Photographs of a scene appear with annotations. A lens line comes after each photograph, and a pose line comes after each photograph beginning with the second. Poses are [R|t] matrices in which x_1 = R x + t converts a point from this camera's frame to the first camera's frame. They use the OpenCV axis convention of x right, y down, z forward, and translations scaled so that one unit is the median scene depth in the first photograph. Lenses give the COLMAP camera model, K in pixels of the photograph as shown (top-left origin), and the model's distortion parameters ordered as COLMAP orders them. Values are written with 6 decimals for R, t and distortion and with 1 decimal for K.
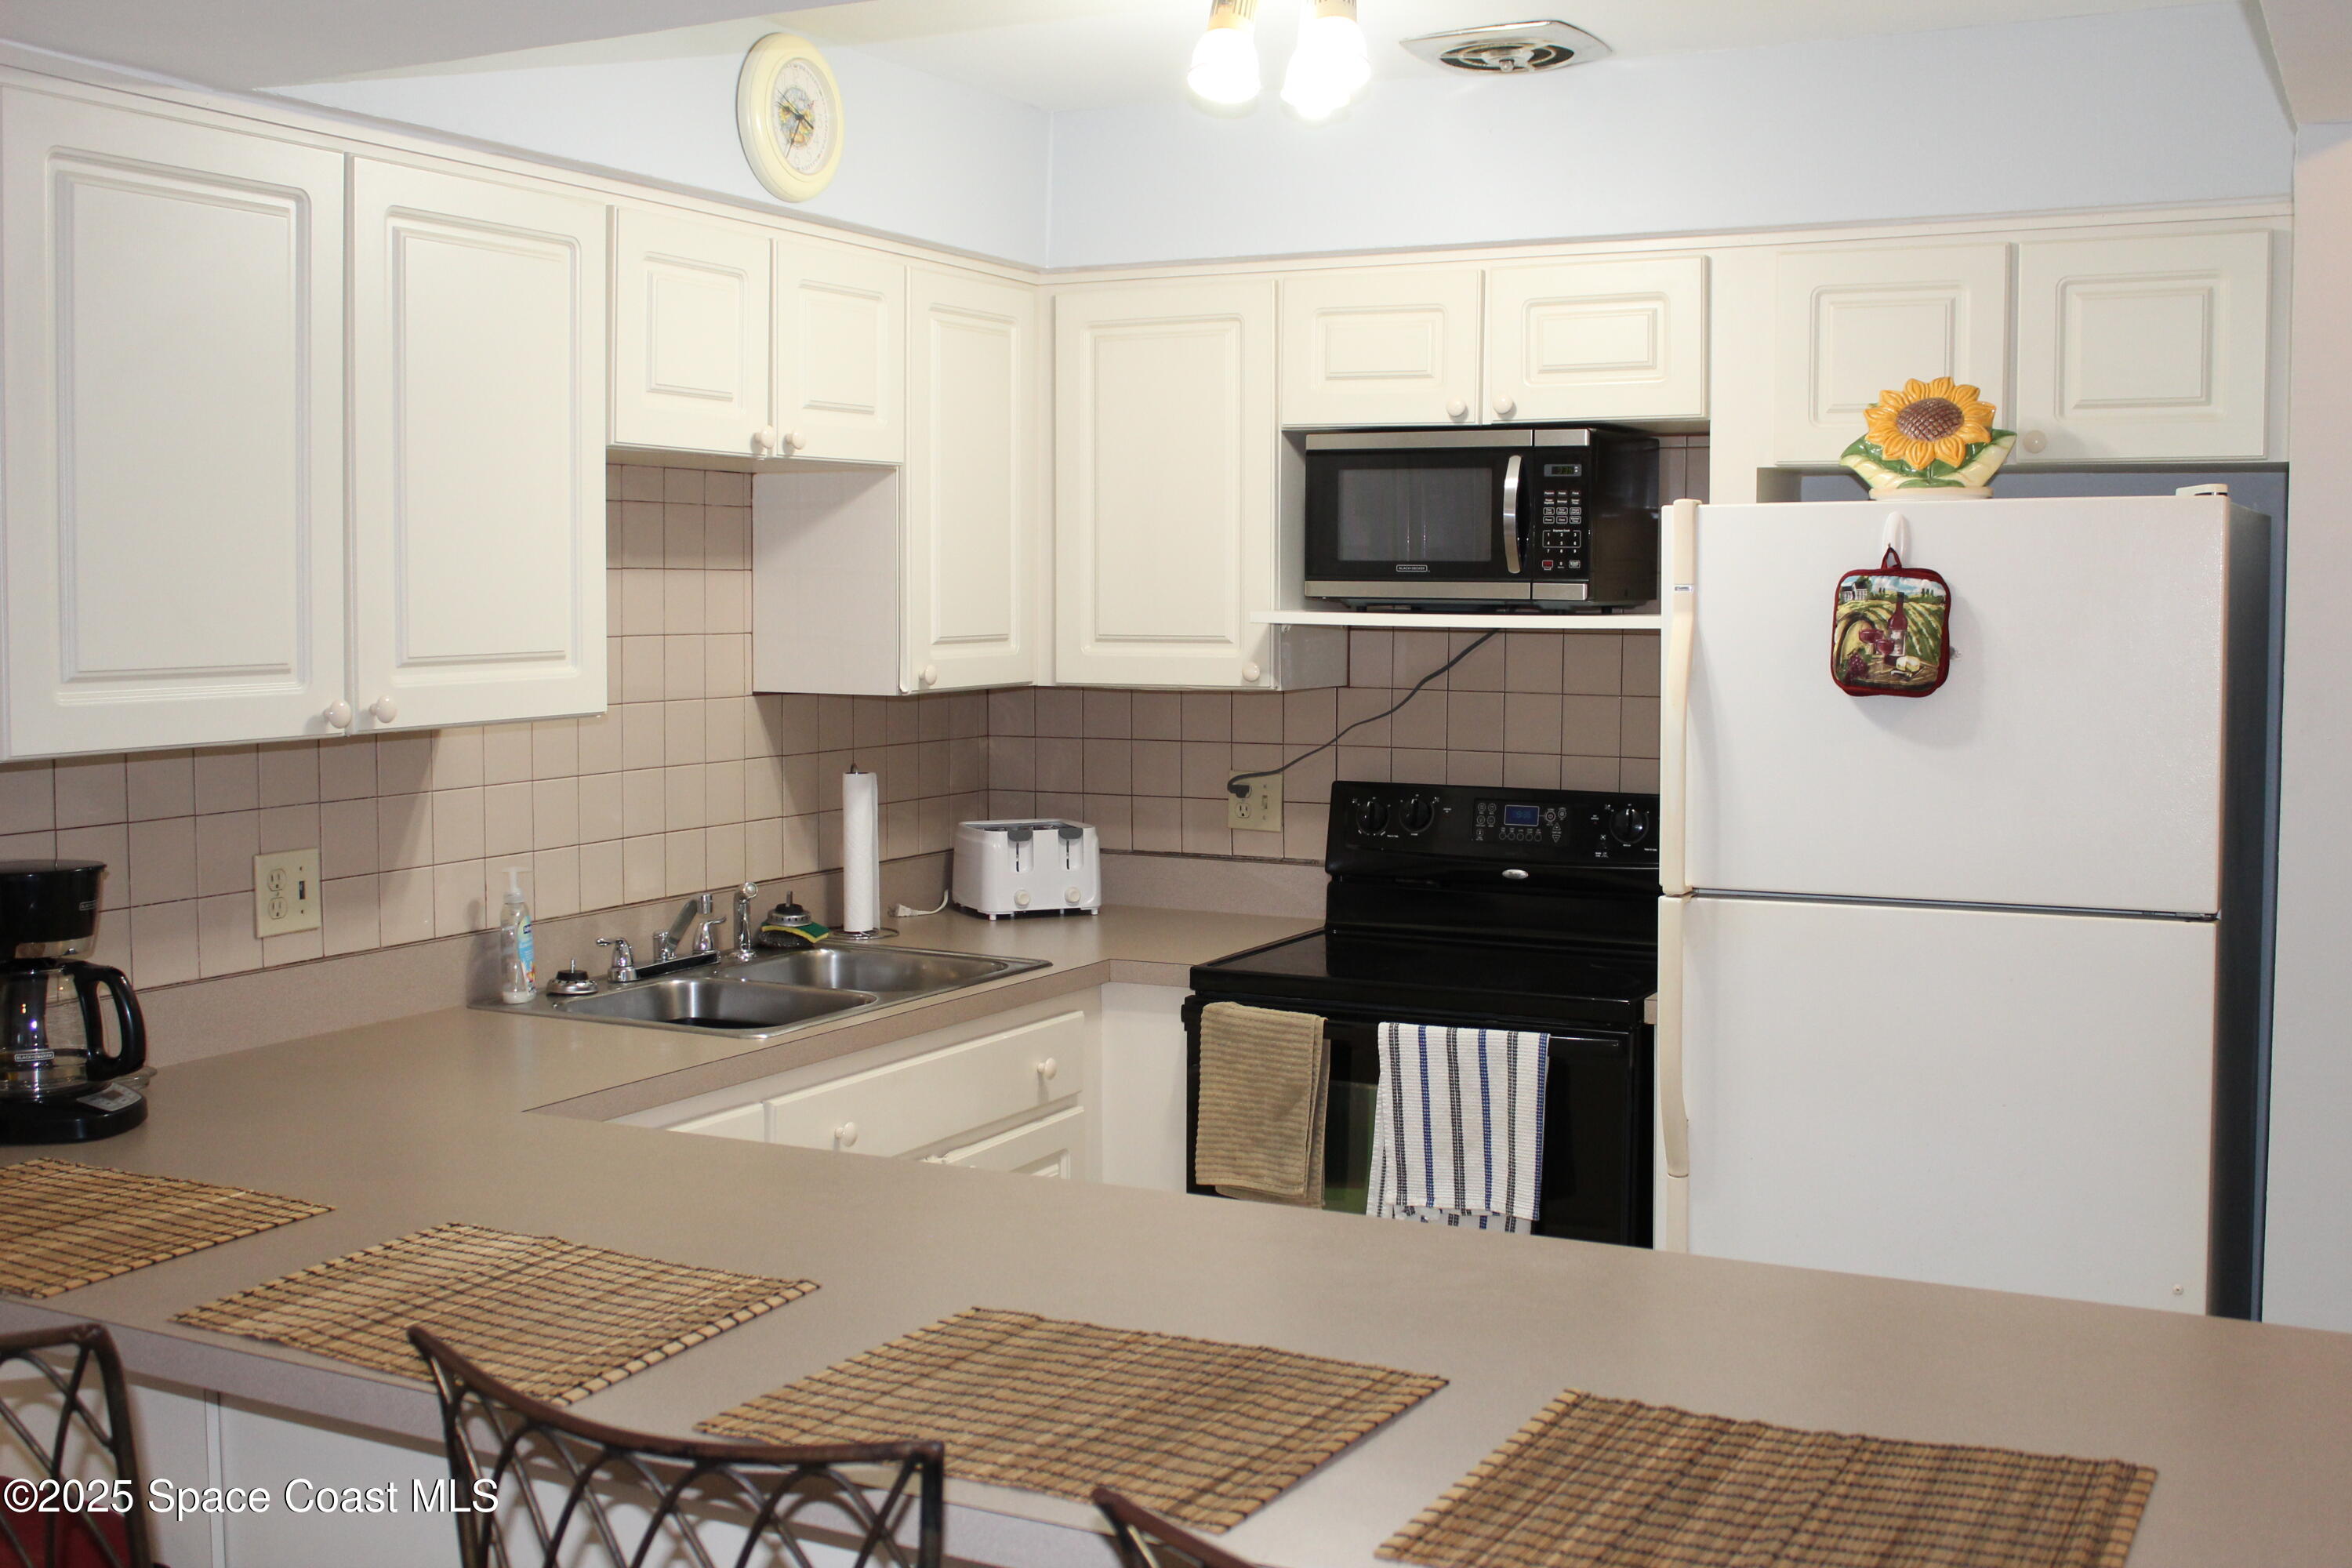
lens RADIAL K [[2486.0, 0, 1162.1], [0, 2486.0, 778.9], [0, 0, 1]] dist [-0.133116, 0.135758]
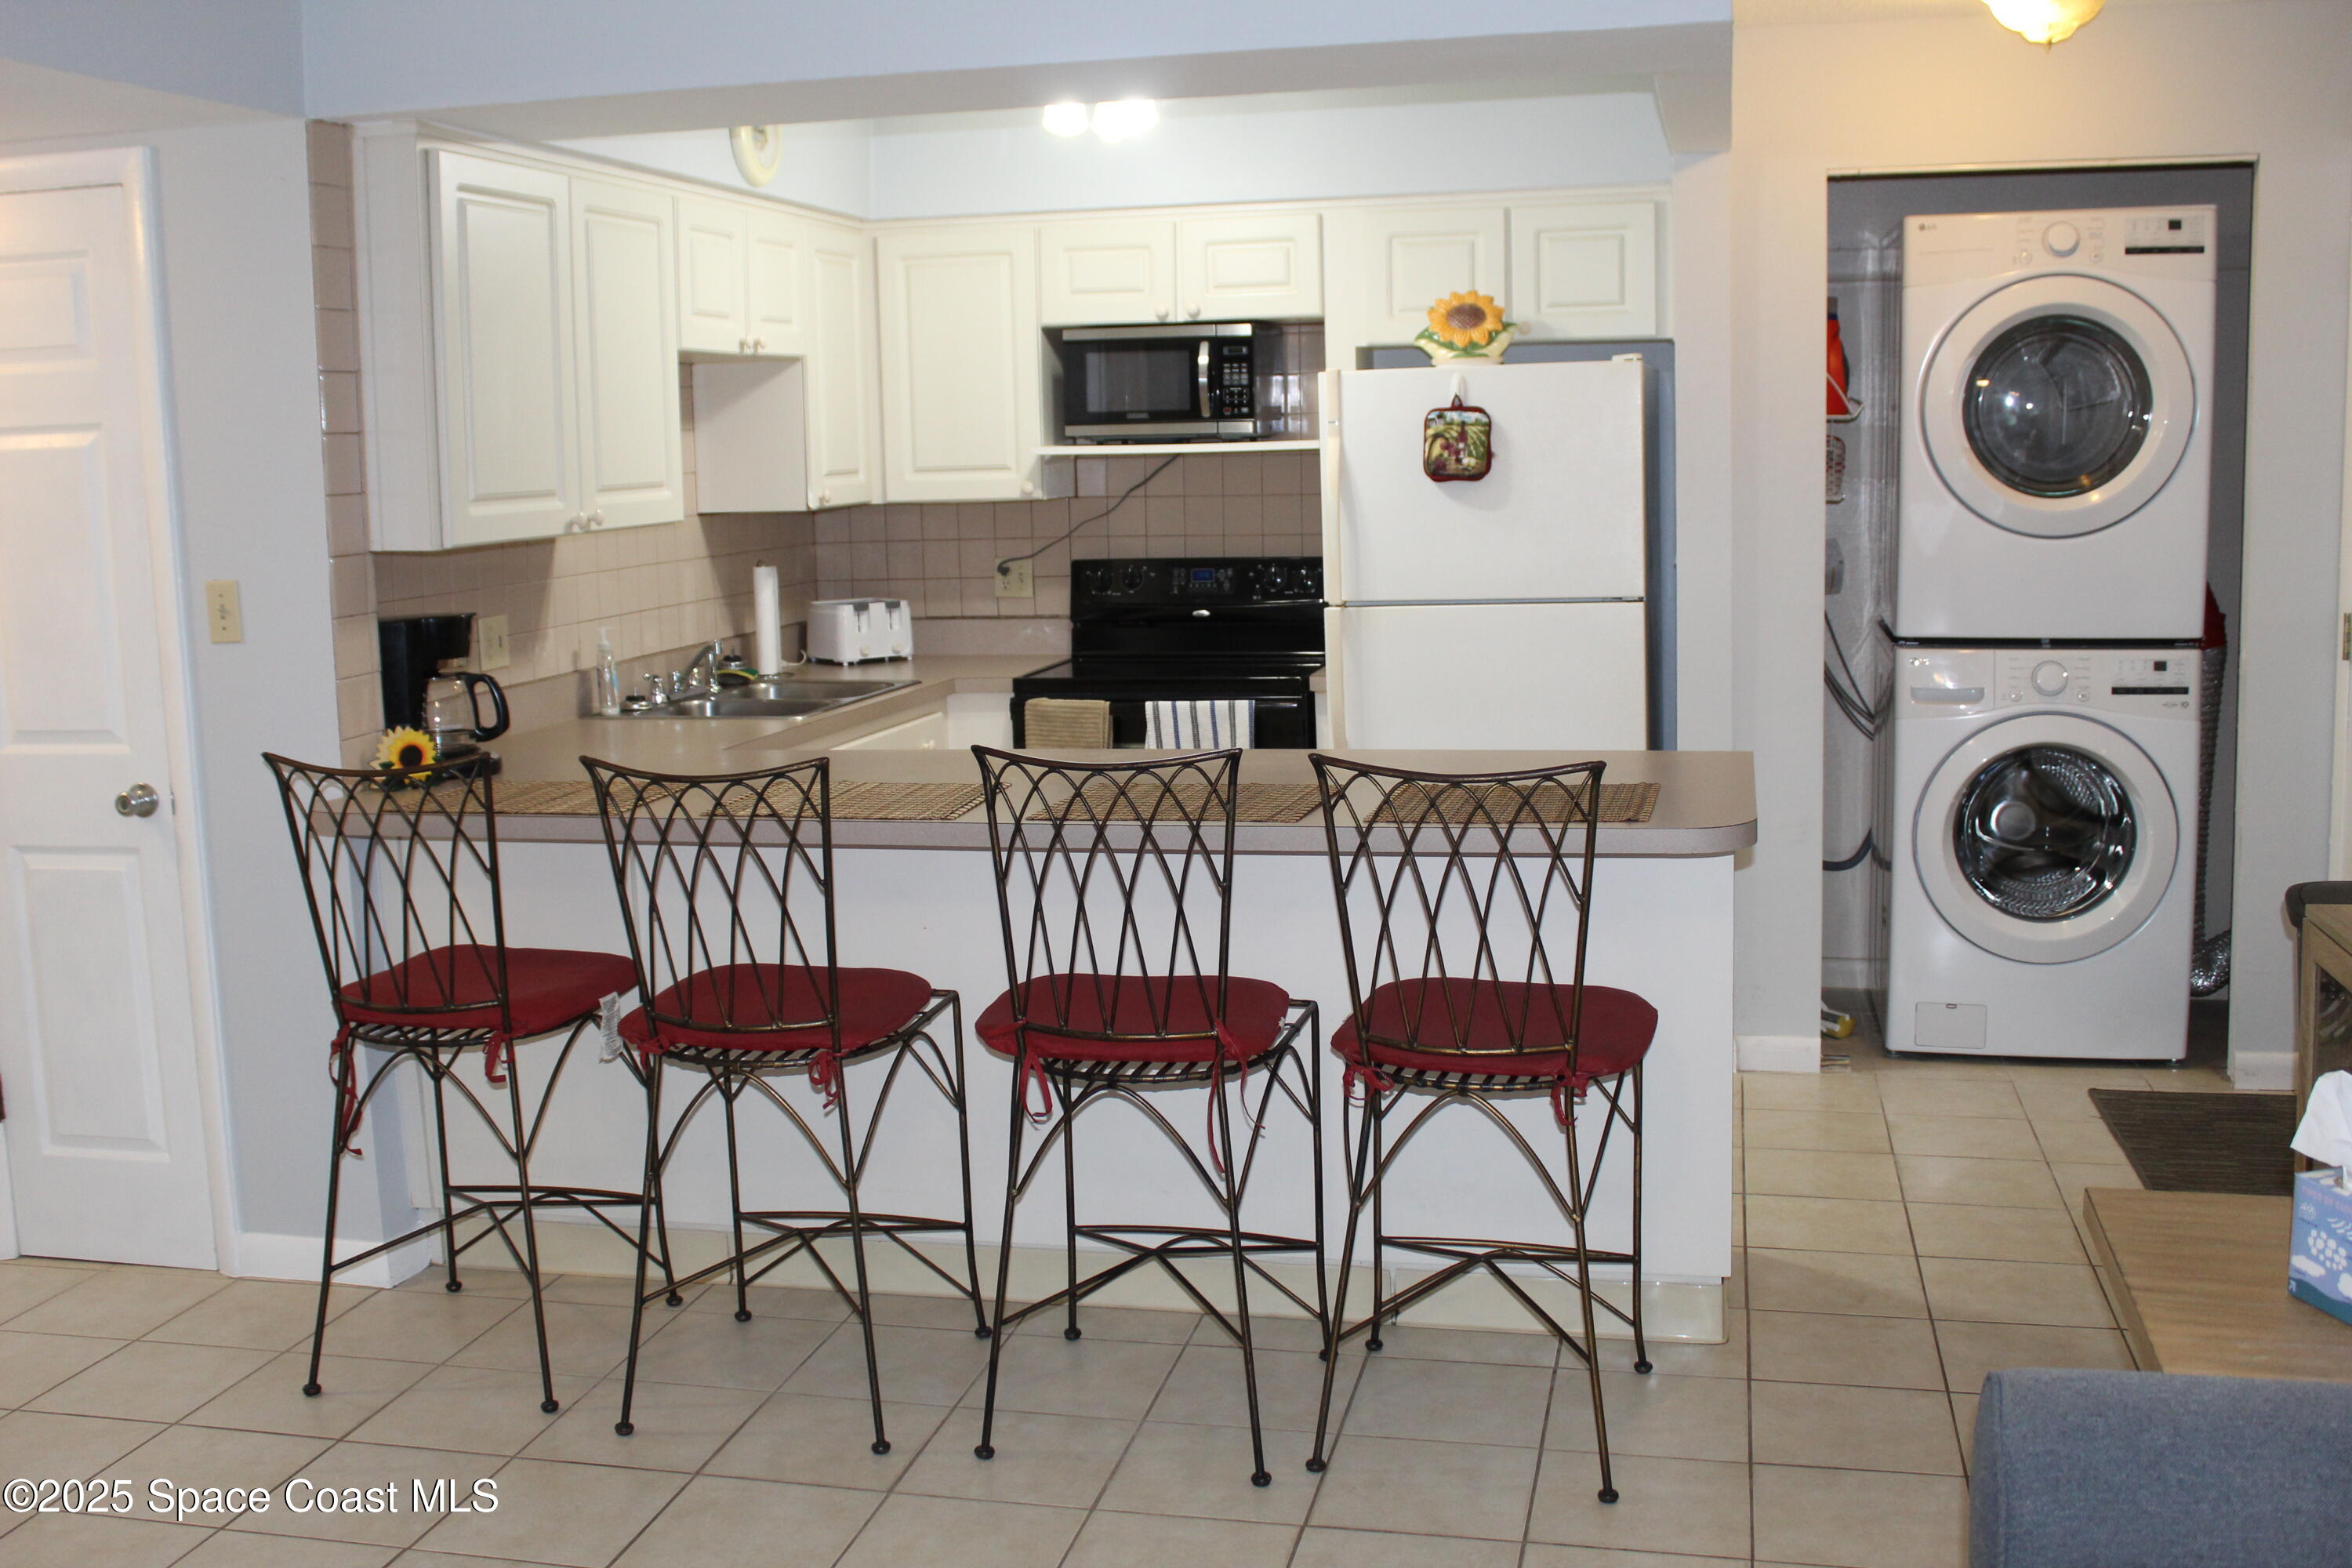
lens RADIAL K [[2486.0, 0, 1162.1], [0, 2486.0, 778.9], [0, 0, 1]] dist [-0.133116, 0.135758]
pose [[0.968762, -0.060792, 0.240424, -0.280921], [0.046996, 0.996925, 0.062710, 0.046641], [-0.243497, -0.049452, 0.968640, -0.535821]]
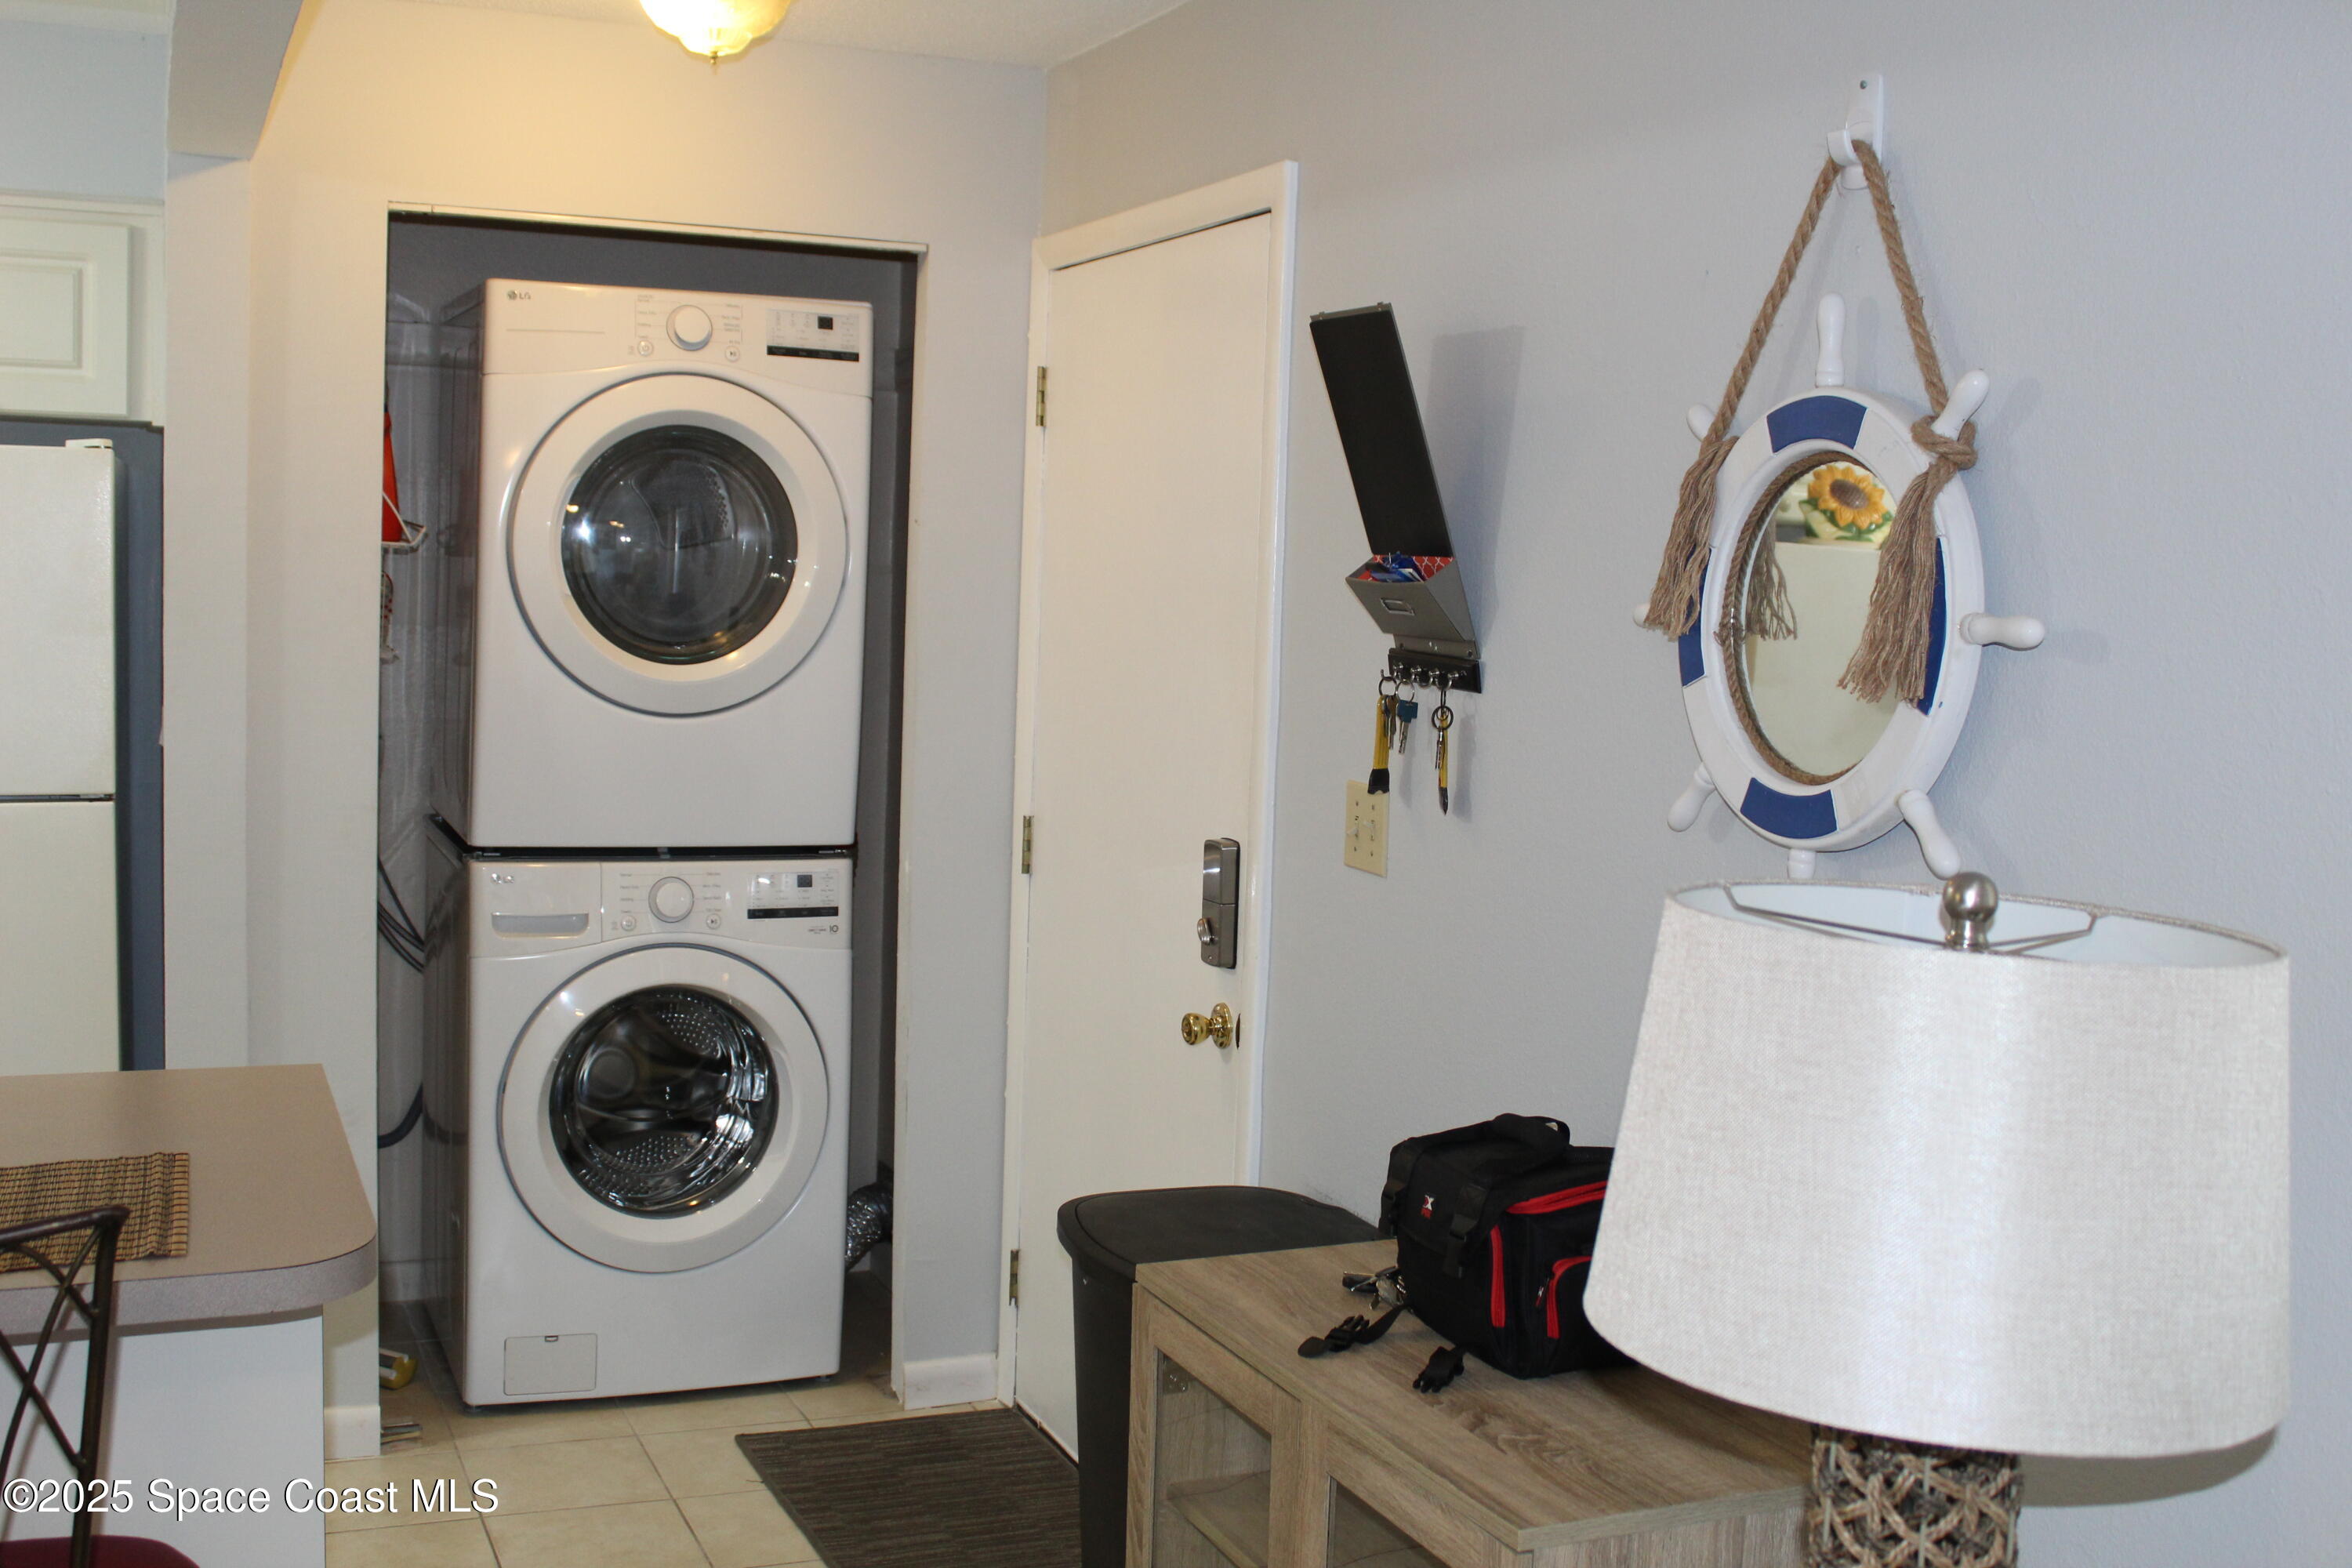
lens RADIAL K [[2486.0, 0, 1162.1], [0, 2486.0, 778.9], [0, 0, 1]] dist [-0.133116, 0.135758]
pose [[0.644982, -0.044928, 0.762876, -0.127313], [0.023187, 0.998961, 0.039228, 0.010076], [-0.763846, -0.007612, 0.645354, -0.149549]]
